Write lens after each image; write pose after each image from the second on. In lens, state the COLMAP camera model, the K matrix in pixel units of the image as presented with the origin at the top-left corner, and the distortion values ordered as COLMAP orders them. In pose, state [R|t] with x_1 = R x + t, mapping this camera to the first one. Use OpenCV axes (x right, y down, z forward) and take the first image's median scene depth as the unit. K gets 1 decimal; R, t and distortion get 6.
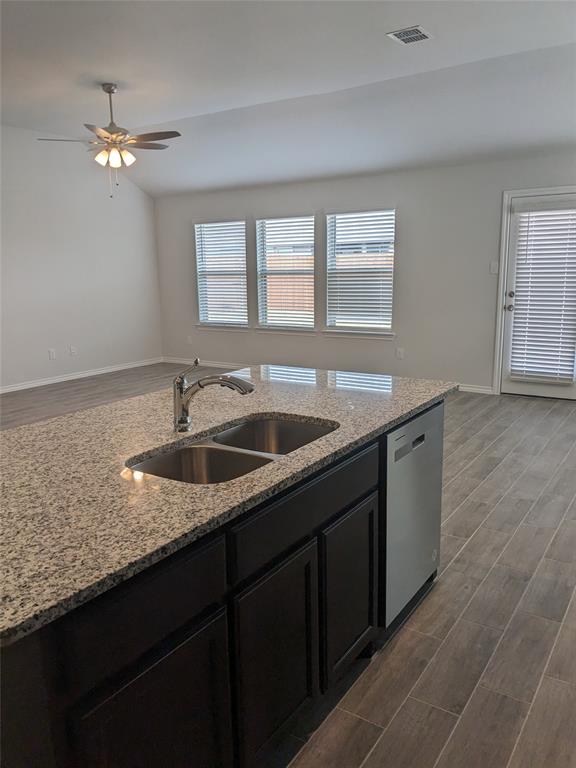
lens RADIAL K [[606.8, 0, 285.5], [0, 606.8, 371.9], [0, 0, 1]] dist [0.013278, -0.008744]
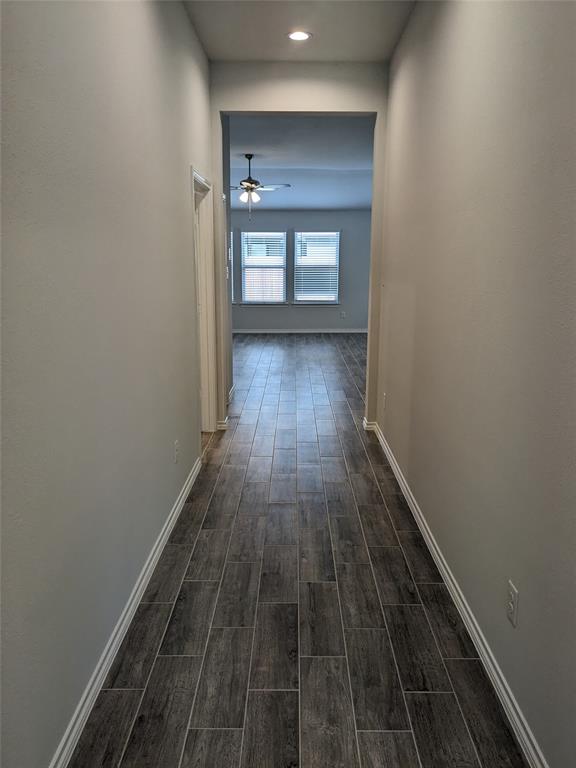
lens RADIAL K [[606.8, 0, 285.5], [0, 606.8, 371.9], [0, 0, 1]] dist [0.013278, -0.008744]
pose [[0.832156, -0.081824, 0.548471, -0.912273], [0.079634, 0.996436, 0.027832, 0.072553], [-0.548793, 0.020516, 0.835706, -0.358361]]
